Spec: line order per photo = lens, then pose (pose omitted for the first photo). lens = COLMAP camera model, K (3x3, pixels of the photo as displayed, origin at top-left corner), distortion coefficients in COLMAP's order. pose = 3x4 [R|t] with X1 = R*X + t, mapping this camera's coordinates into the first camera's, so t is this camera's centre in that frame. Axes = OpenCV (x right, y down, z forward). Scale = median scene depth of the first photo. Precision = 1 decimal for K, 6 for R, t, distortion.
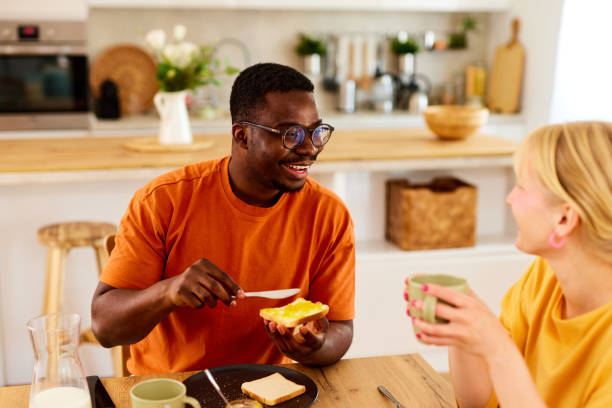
lens RADIAL K [[838.0, 0, 306.0], [0, 838.0, 204.0], [0, 0, 1]] dist [-0.008660, 0.009412]
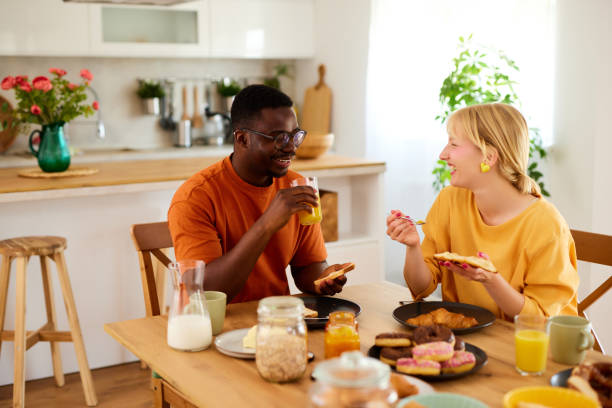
lens RADIAL K [[838.0, 0, 306.0], [0, 838.0, 204.0], [0, 0, 1]] dist [-0.008660, 0.009412]
pose [[0.949787, -0.057033, 0.307655, -0.240888], [0.076122, 0.995824, -0.050397, 0.059234], [-0.303496, 0.071286, 0.950162, -0.198828]]
